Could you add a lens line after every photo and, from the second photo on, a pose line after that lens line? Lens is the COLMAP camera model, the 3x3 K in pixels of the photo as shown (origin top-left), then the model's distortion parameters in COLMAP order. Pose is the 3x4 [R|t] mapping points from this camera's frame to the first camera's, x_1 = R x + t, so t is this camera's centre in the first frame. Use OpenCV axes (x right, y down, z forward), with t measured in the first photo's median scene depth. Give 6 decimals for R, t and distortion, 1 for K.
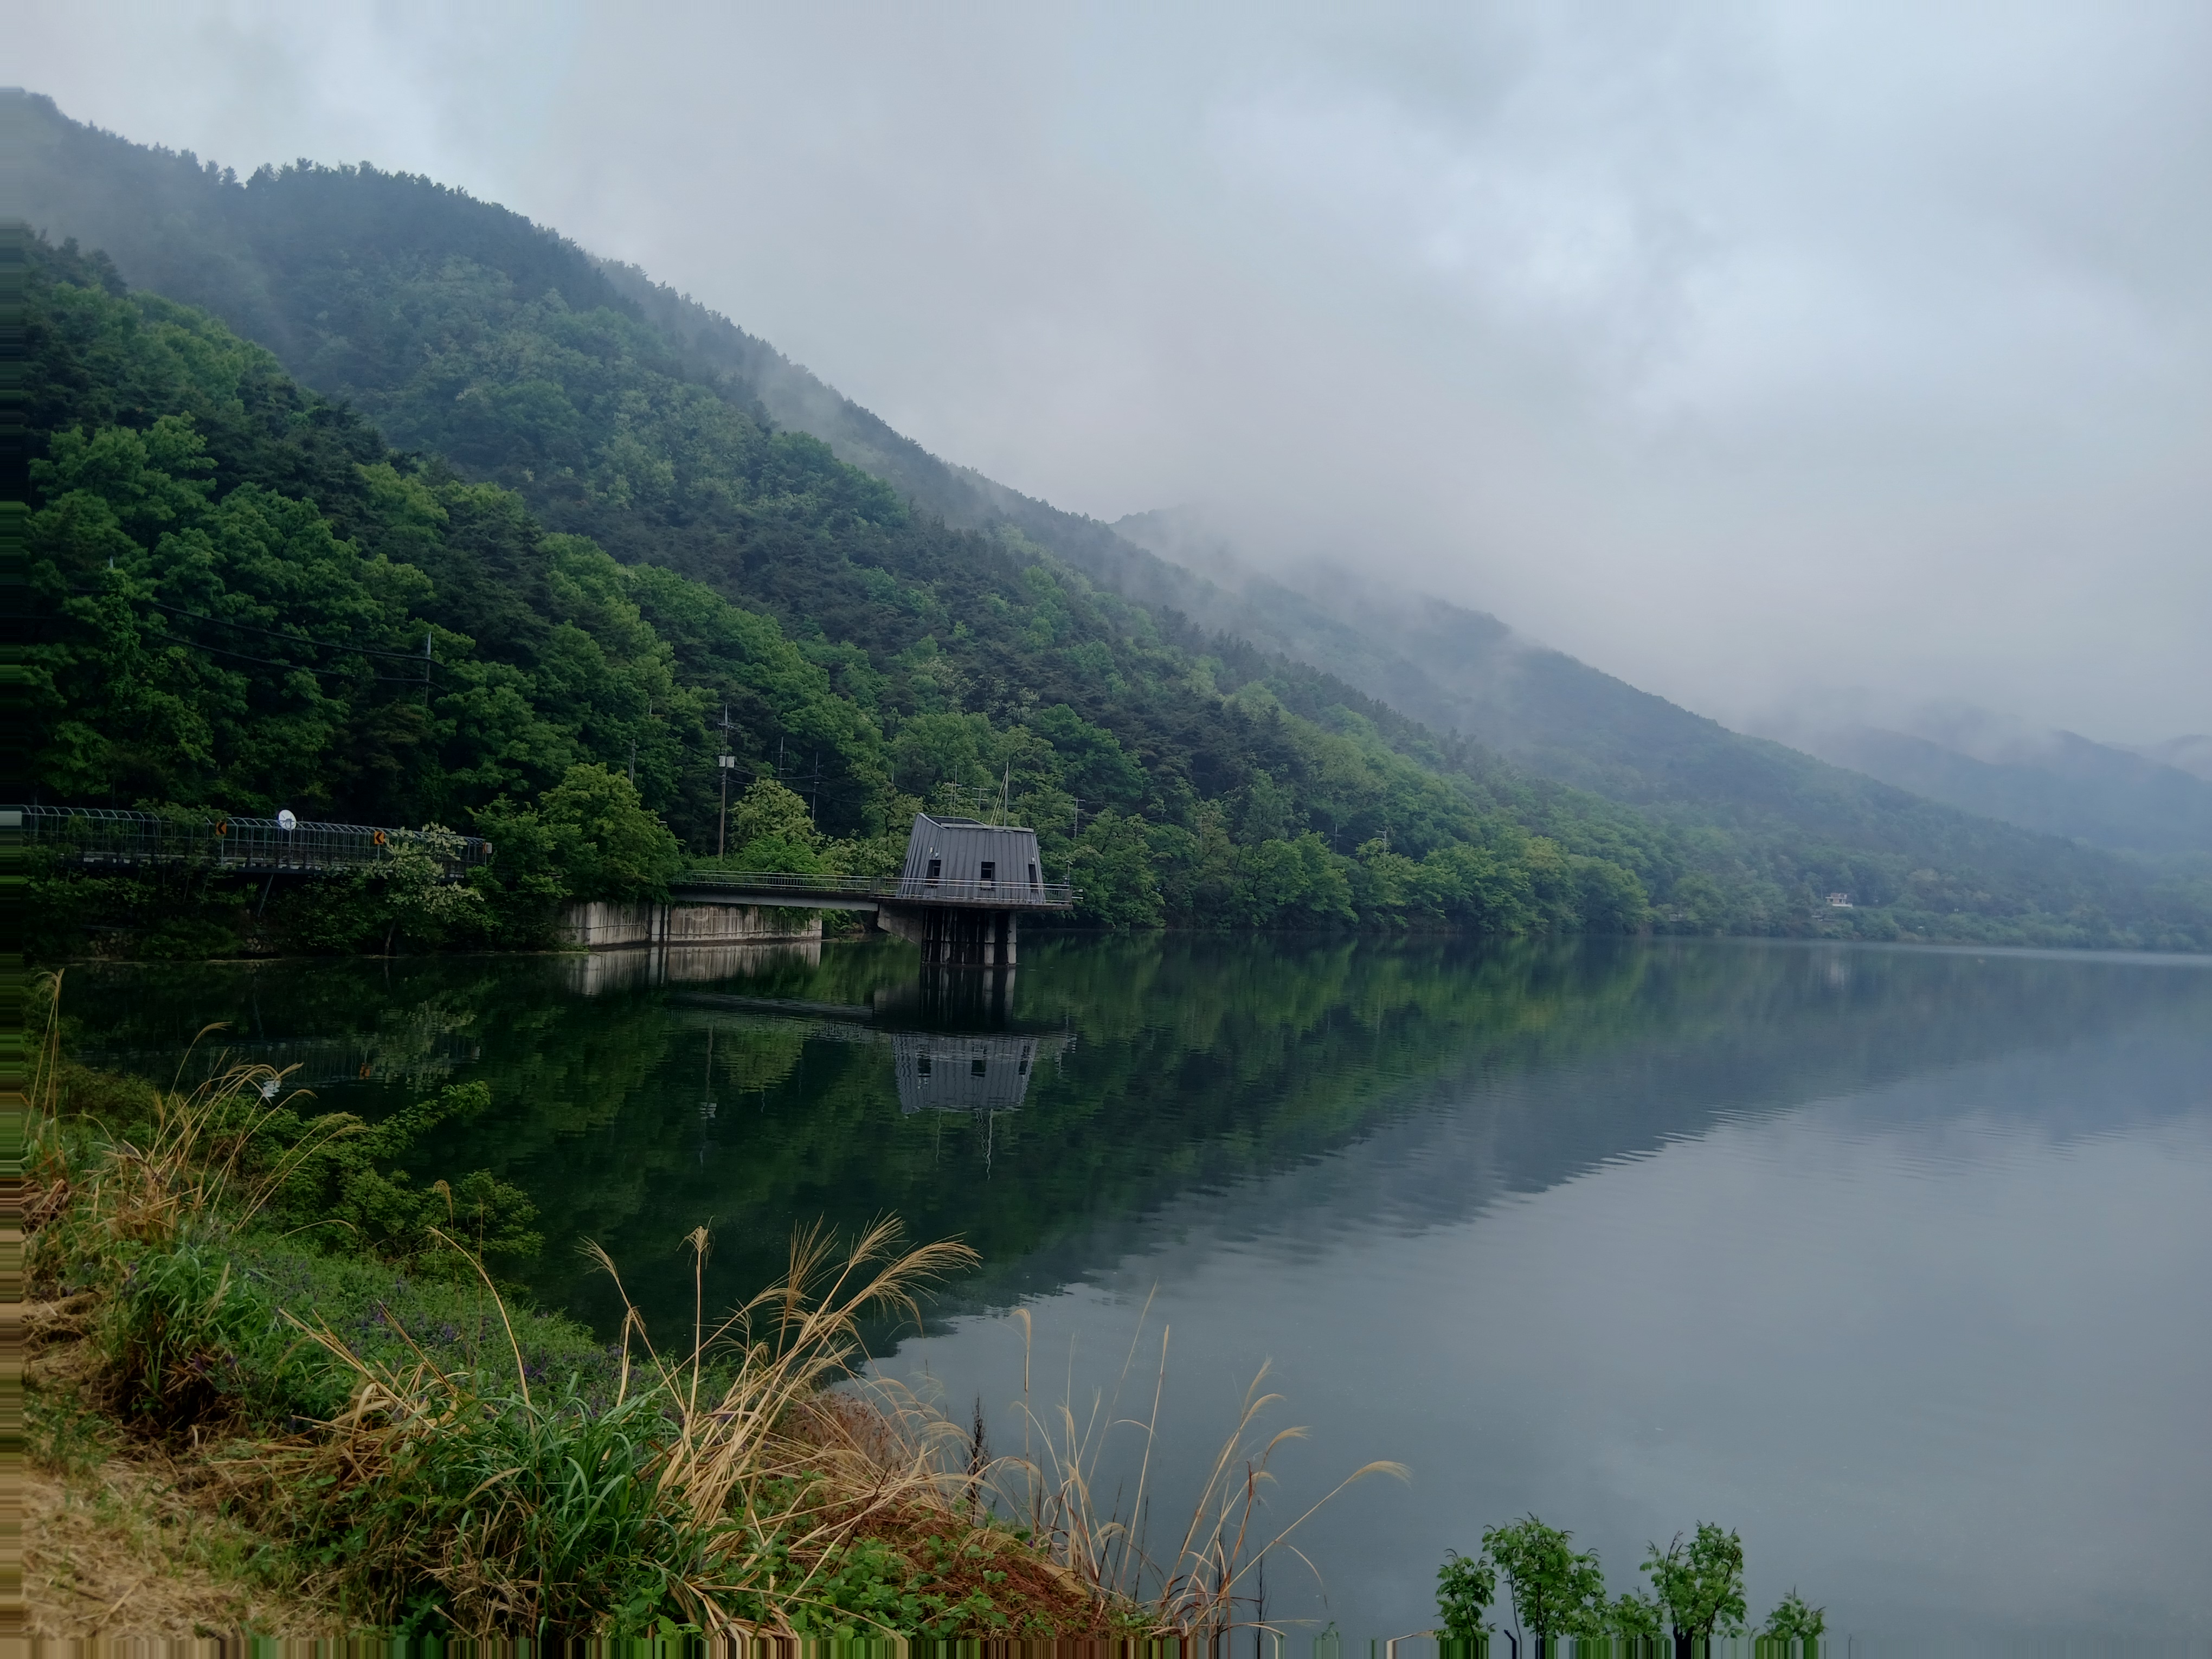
lens RADIAL K [[1645.7, 0, 1106.0], [0, 1645.7, 829.5], [0, 0, 1]] dist [0.047947, -0.128333]
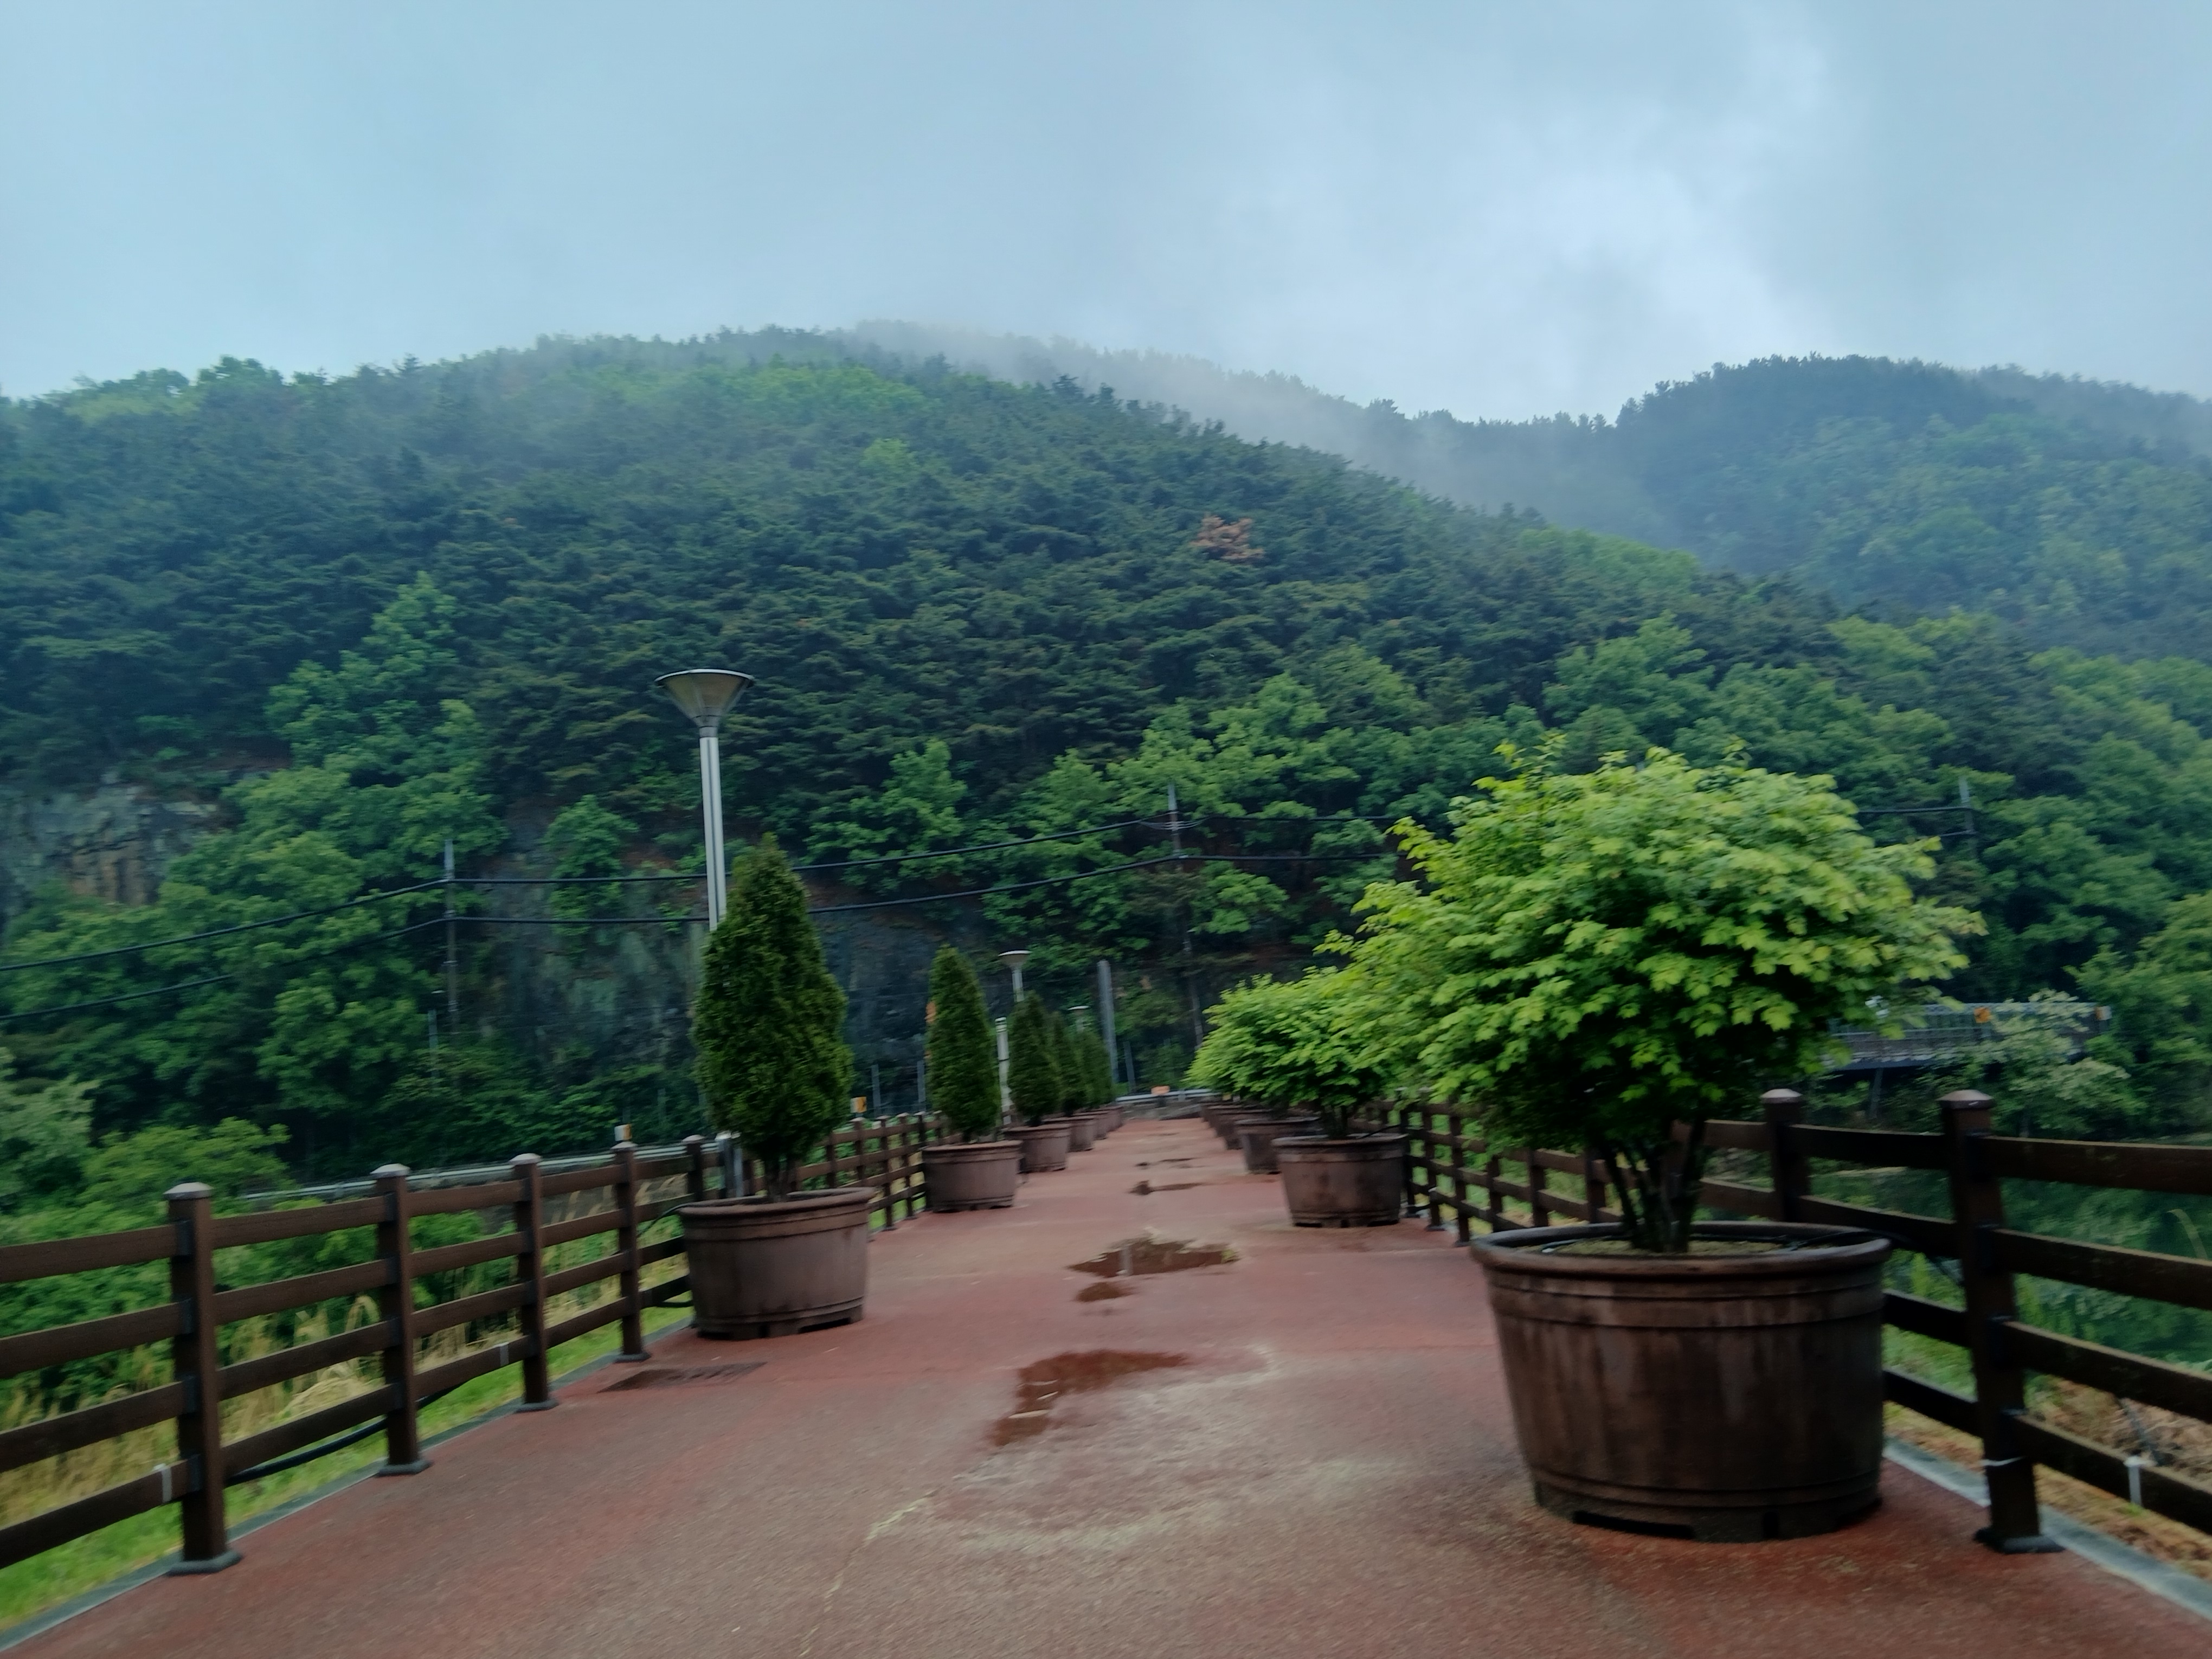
lens RADIAL K [[1645.7, 0, 1106.0], [0, 1645.7, 829.5], [0, 0, 1]] dist [0.047947, -0.128333]
pose [[0.683542, -0.196790, -0.702883, -0.108499], [0.114810, 0.979970, -0.162717, -0.001903], [0.720826, 0.030526, 0.692444, 0.068123]]
